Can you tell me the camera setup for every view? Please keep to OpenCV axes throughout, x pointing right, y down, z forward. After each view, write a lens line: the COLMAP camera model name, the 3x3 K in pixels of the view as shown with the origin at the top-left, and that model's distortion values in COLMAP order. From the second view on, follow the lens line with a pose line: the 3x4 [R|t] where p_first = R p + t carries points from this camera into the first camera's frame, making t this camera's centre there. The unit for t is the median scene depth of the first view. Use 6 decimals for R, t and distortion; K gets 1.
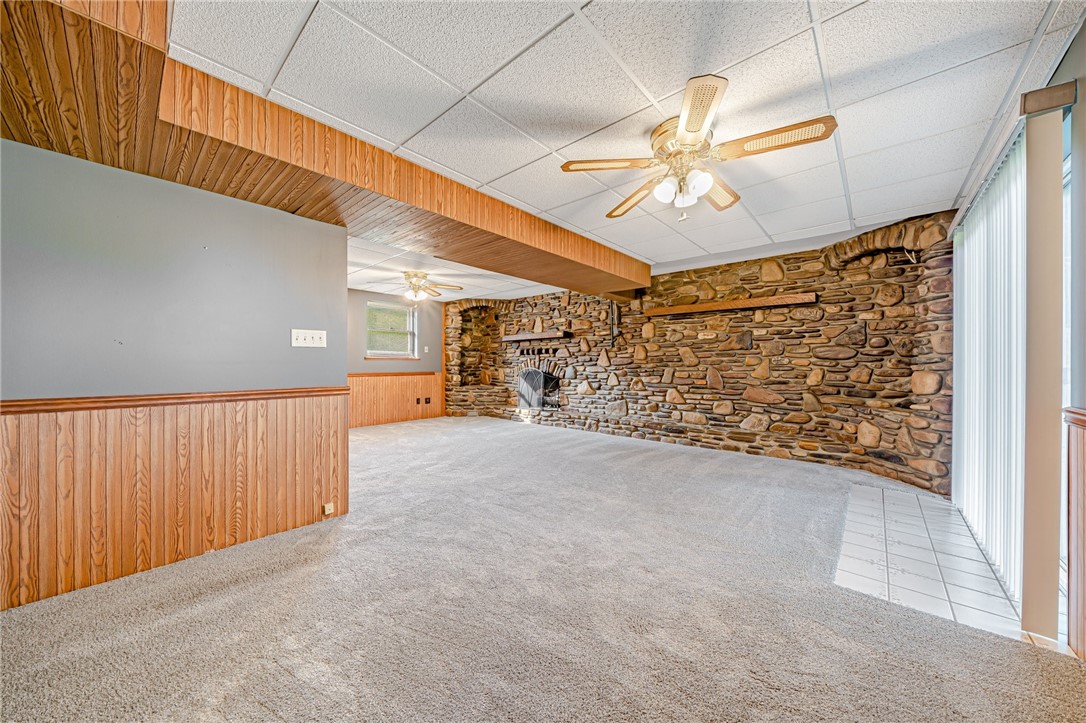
lens RADIAL K [[383.7, 0, 535.0], [0, 383.7, 364.4], [0, 0, 1]] dist [-0.007577, -0.000559]
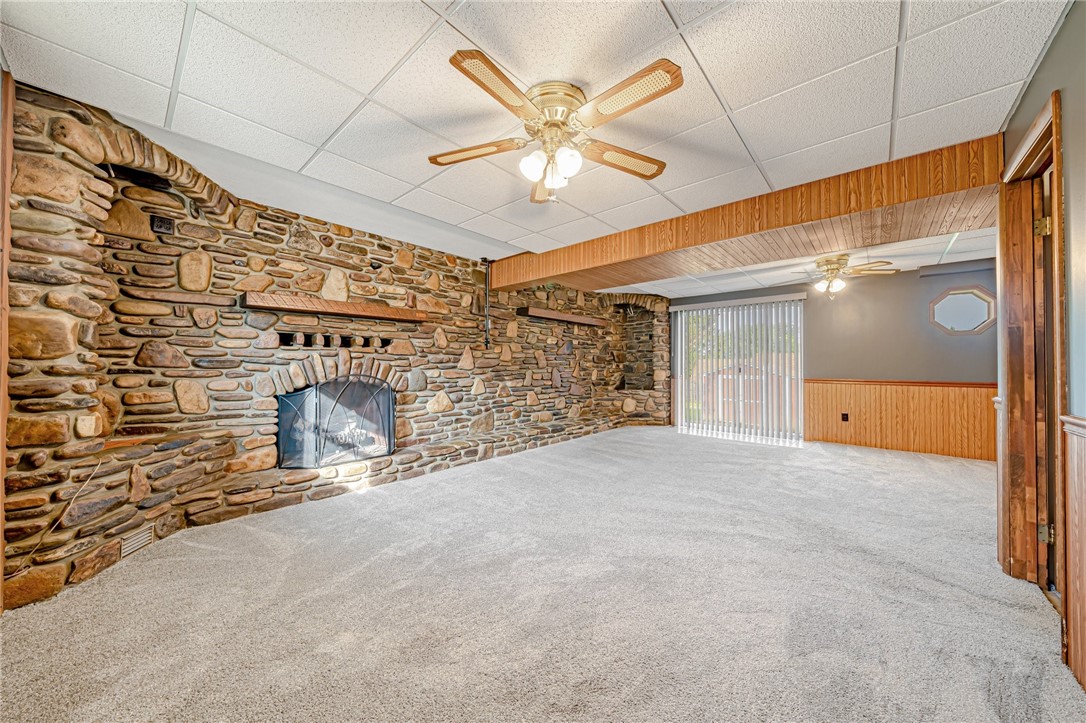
lens RADIAL K [[383.7, 0, 537.4], [0, 383.7, 363.8], [0, 0, 1]] dist [-0.007577, -0.000559]
pose [[-0.020727, 0.005074, 0.999772, -0.515583], [-0.000358, 0.999987, -0.005083, -0.002039], [-0.999785, -0.000463, -0.020725, 0.814954]]
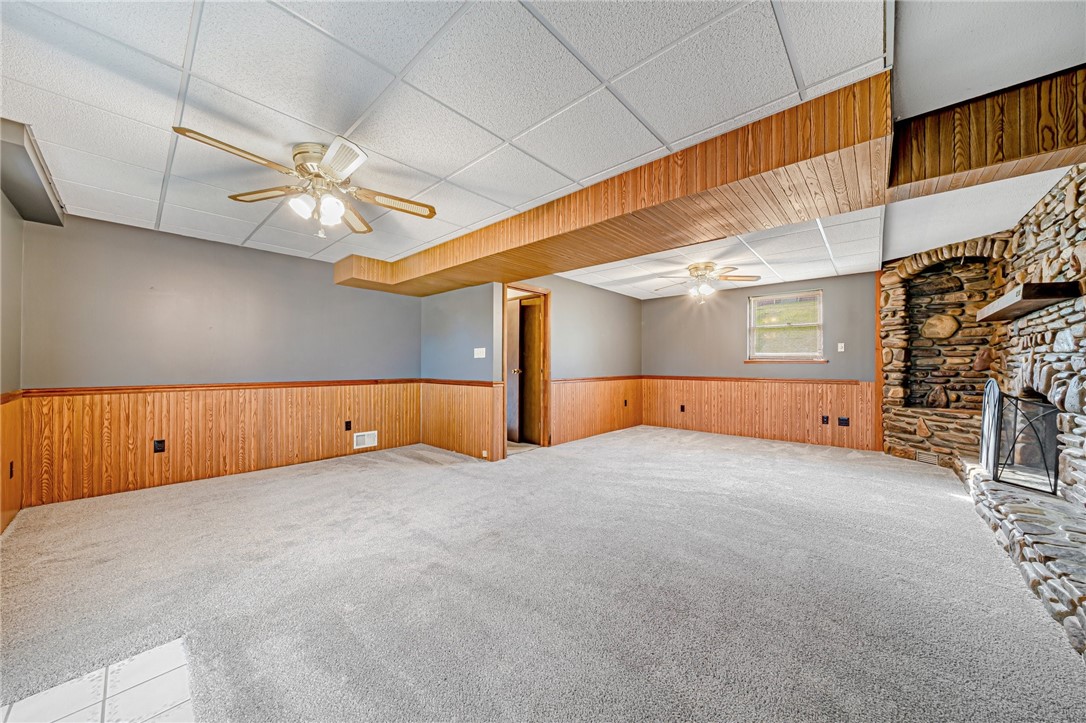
lens RADIAL K [[383.7, 0, 541.0], [0, 383.7, 362.6], [0, 0, 1]] dist [-0.007577, -0.000559]
pose [[-0.025758, -0.010016, -0.999618, 0.462863], [-0.003882, 0.999943, -0.009919, -0.002802], [0.999661, 0.003625, -0.025796, 0.523532]]
